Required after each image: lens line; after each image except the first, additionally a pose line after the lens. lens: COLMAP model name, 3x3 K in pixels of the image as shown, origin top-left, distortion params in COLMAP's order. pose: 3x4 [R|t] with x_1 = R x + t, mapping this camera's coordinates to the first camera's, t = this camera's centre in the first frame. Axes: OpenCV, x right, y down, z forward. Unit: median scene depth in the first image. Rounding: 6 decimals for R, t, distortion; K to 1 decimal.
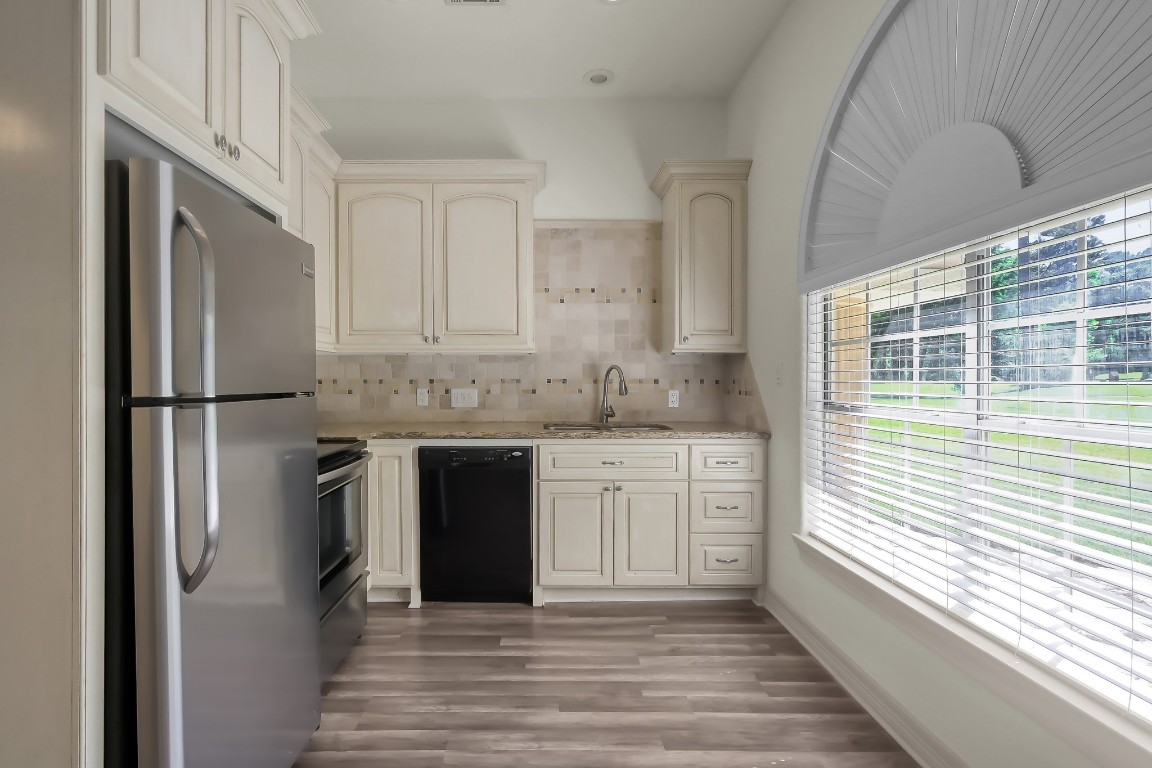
lens RADIAL K [[582.1, 0, 571.7], [0, 582.1, 380.2], [0, 0, 1]] dist [0.003358, 0.000027]
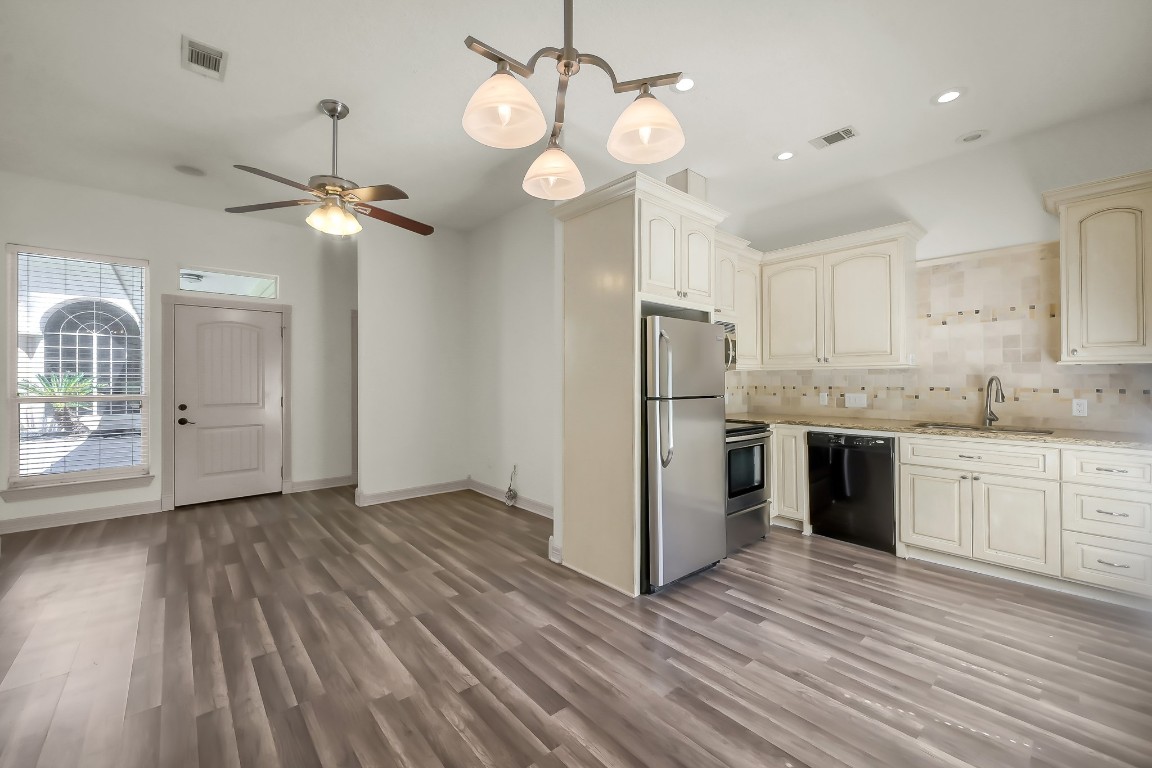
lens RADIAL K [[467.1, 0, 574.2], [0, 467.1, 379.7], [0, 0, 1]] dist [-0.012858, -0.000068]
pose [[0.654033, -0.001178, -0.756465, 0.260101], [-0.002037, 0.999992, -0.003318, -0.016445], [0.756463, 0.003711, 0.654026, -0.272324]]
